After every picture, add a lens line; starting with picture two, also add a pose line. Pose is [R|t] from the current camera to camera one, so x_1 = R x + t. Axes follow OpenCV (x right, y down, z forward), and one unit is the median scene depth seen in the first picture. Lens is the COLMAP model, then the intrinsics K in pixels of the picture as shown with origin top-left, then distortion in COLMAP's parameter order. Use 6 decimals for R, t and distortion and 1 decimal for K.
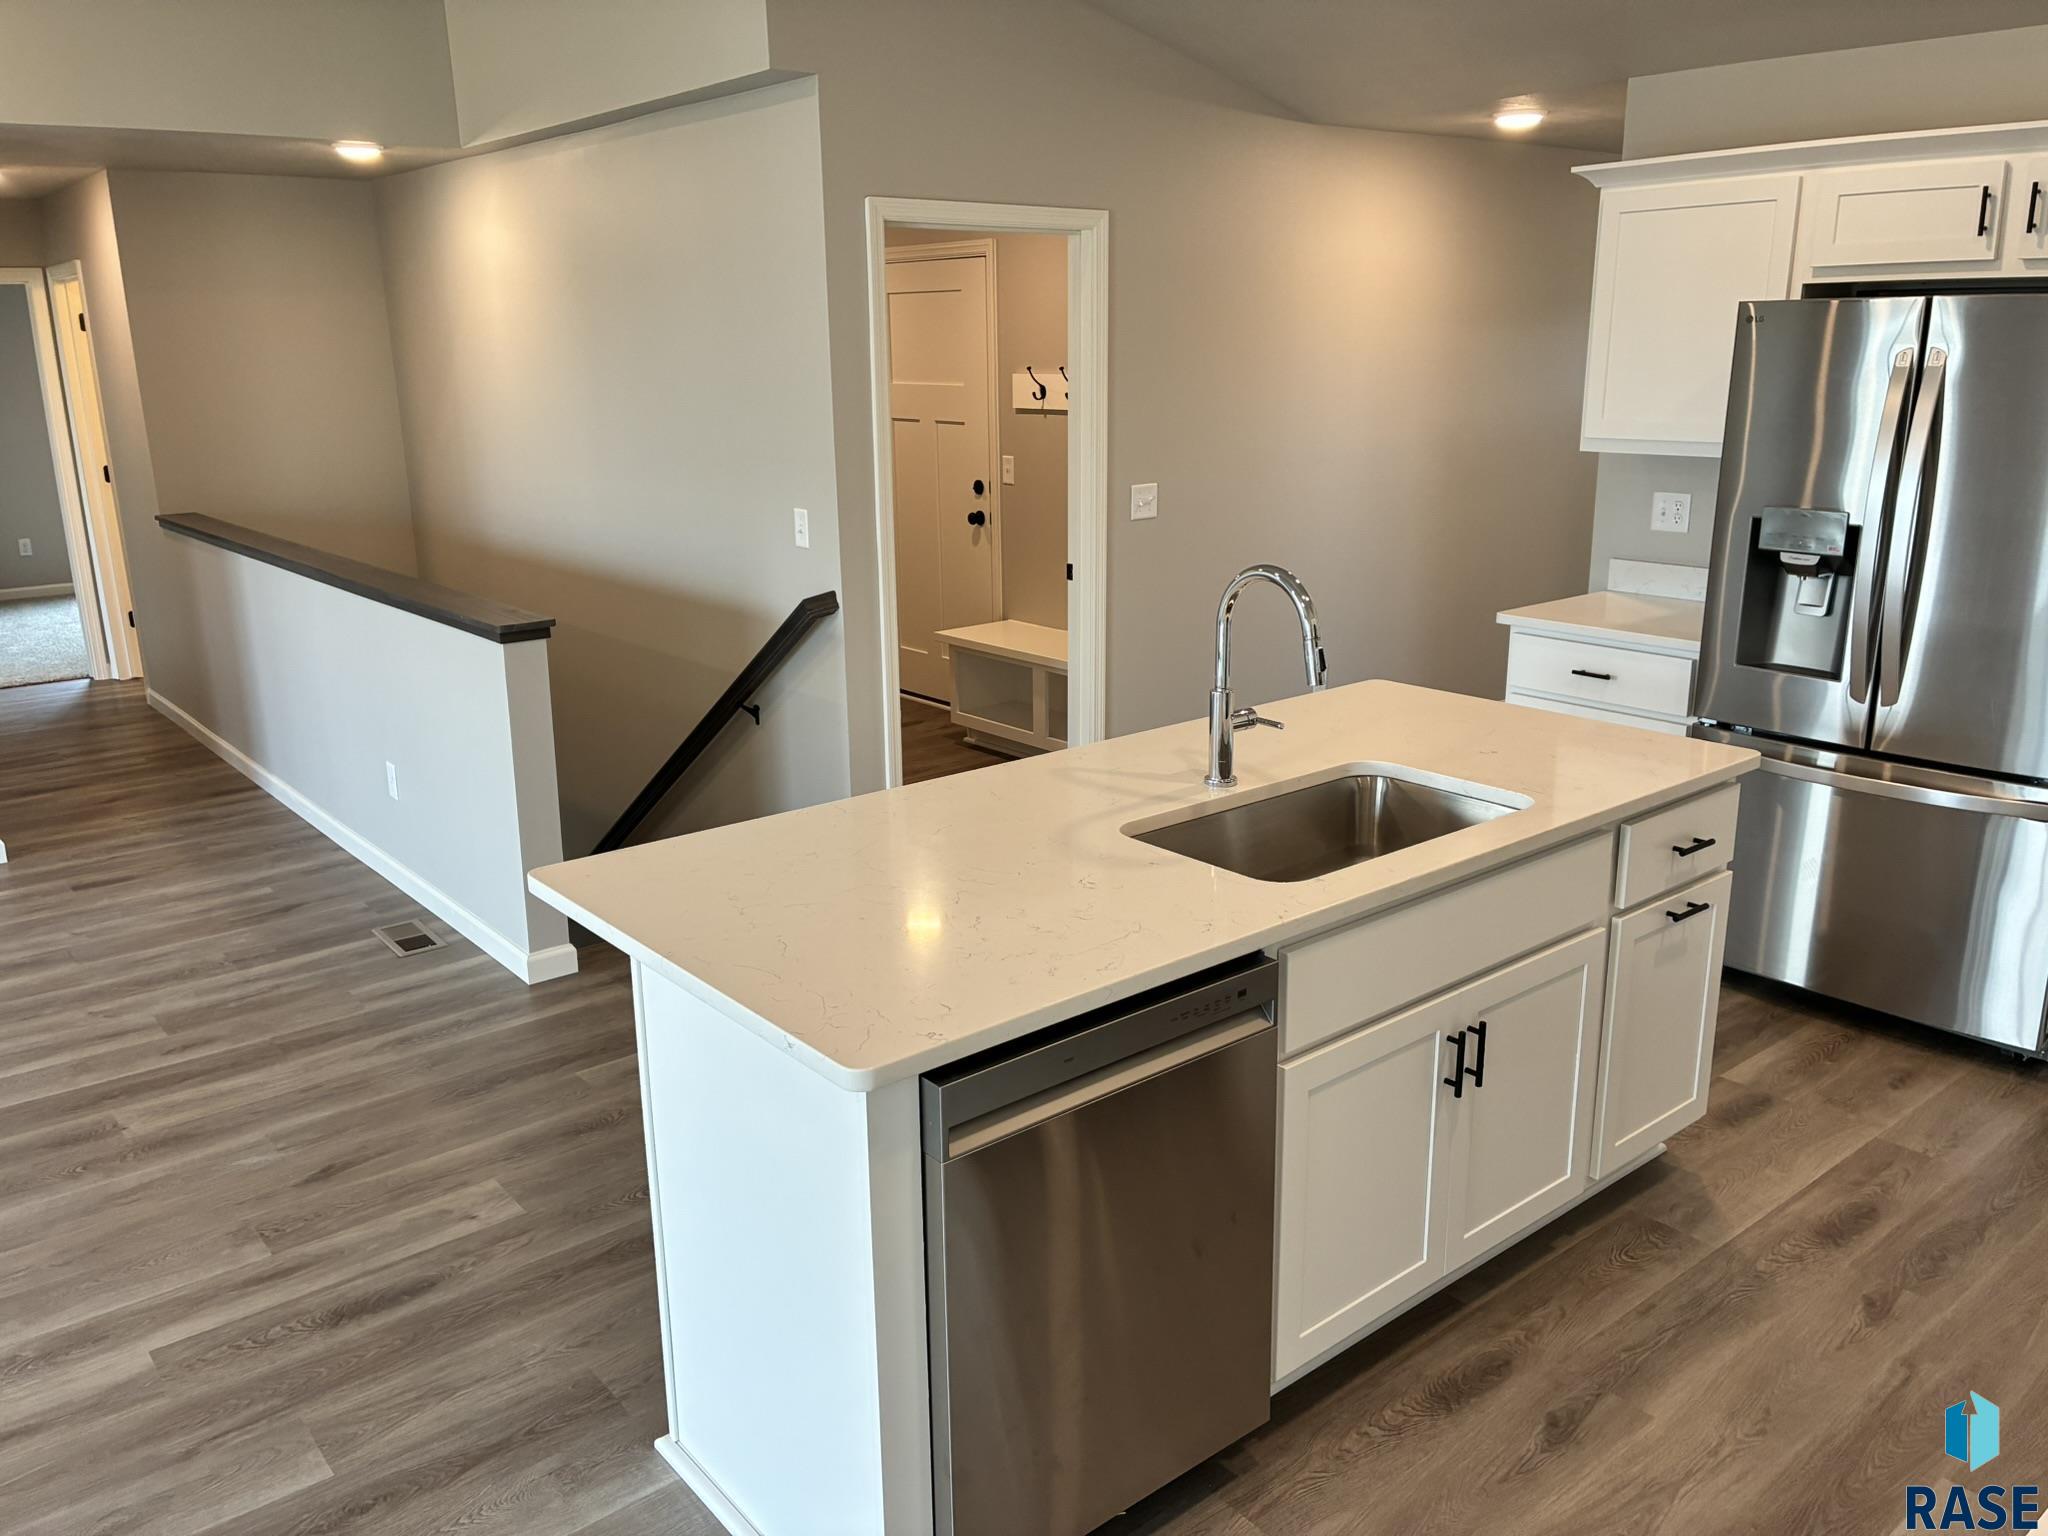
lens RADIAL K [[1561.3, 0, 1028.1], [0, 1561.3, 766.4], [0, 0, 1]] dist [0.057478, -0.067306]
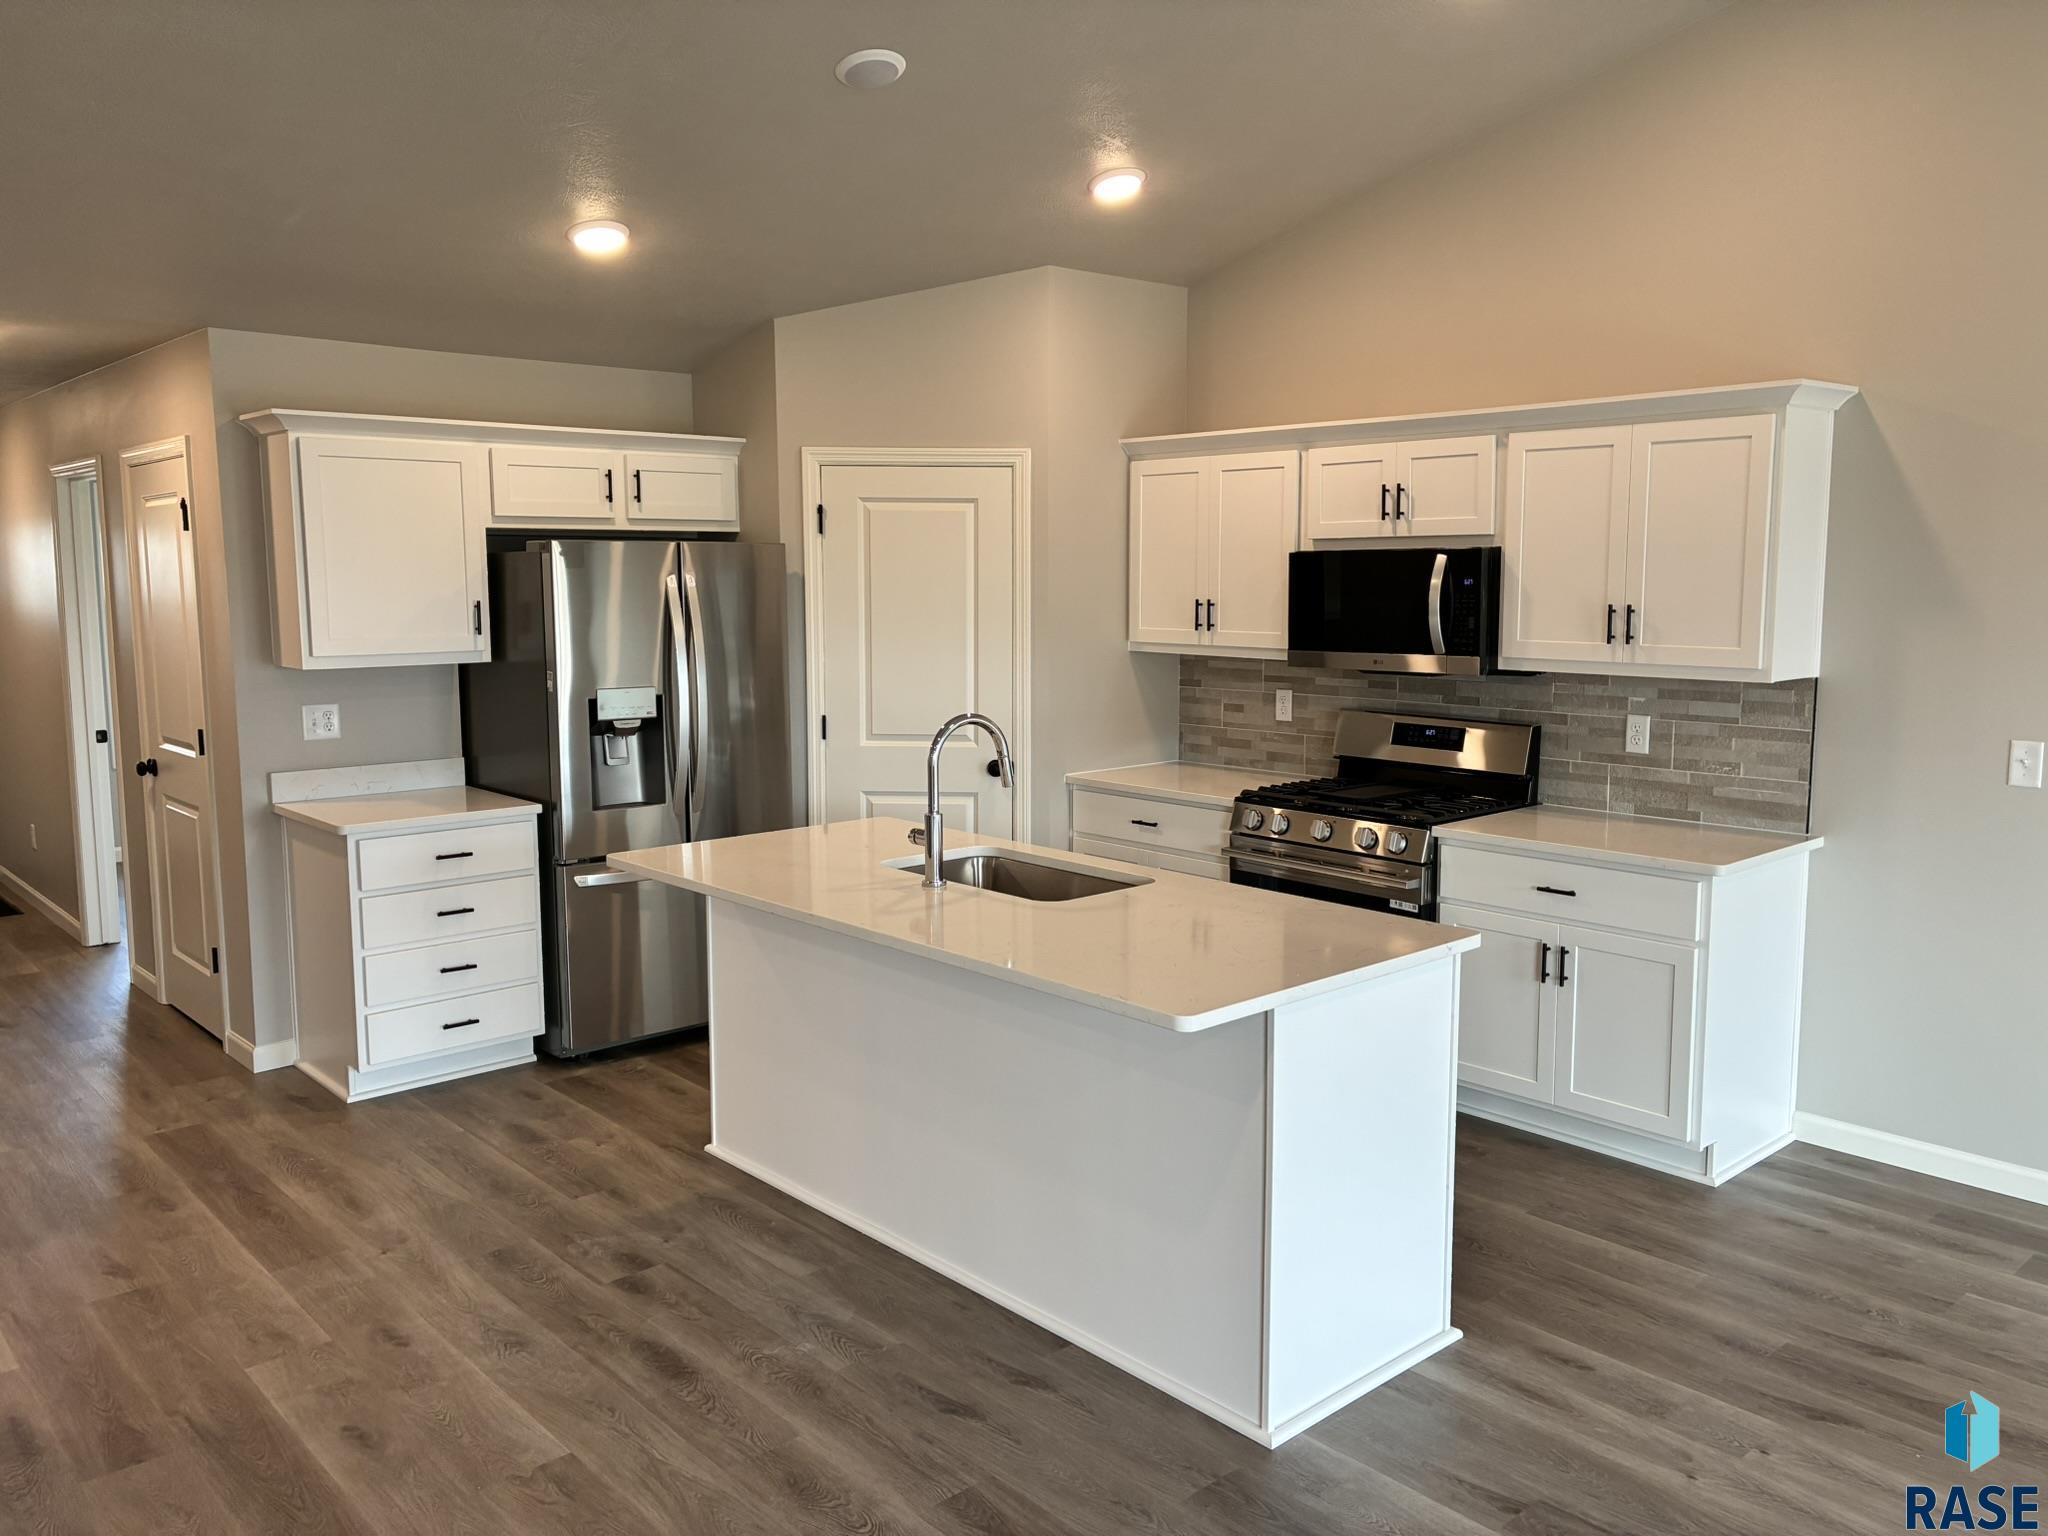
lens RADIAL K [[1561.3, 0, 1037.1], [0, 1561.3, 771.7], [0, 0, 1]] dist [0.057478, -0.067306]
pose [[-0.056677, -0.117967, 0.991399, -0.869834], [0.264555, 0.955725, 0.128847, -0.169432], [-0.962704, 0.269582, -0.022959, 0.683347]]
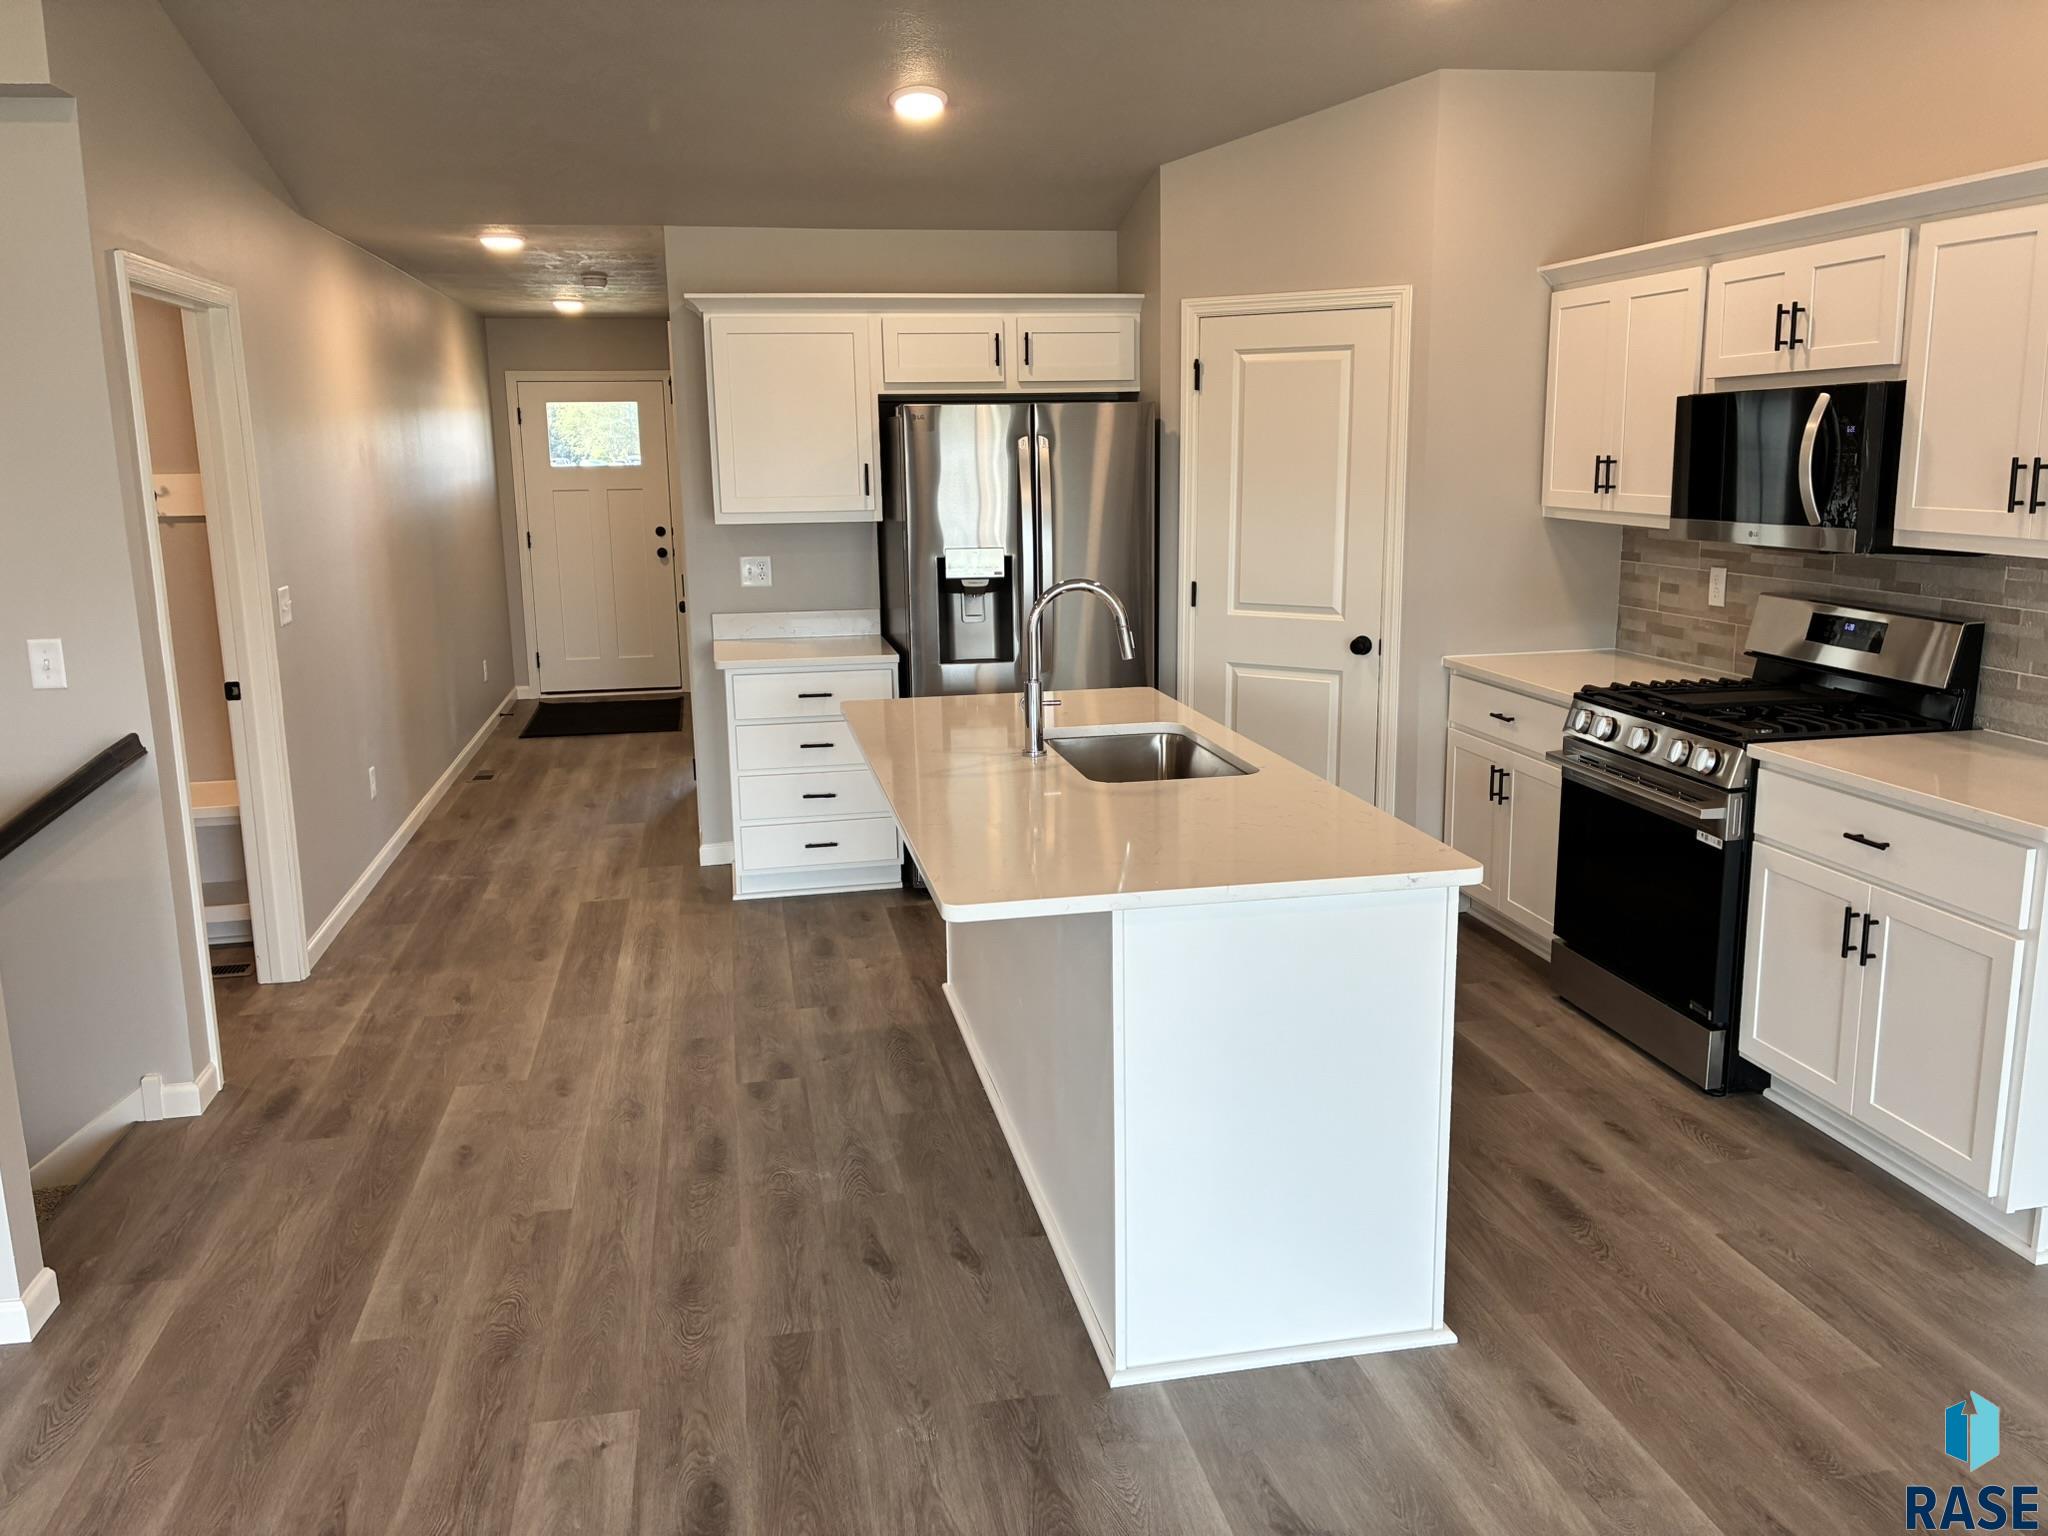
lens RADIAL K [[1561.3, 0, 1036.9], [0, 1561.3, 767.6], [0, 0, 1]] dist [0.057478, -0.067306]
pose [[0.468700, -0.174974, 0.865855, -0.729258], [0.240991, 0.968333, 0.065232, -0.046115], [-0.849849, 0.178089, 0.496024, 0.270082]]
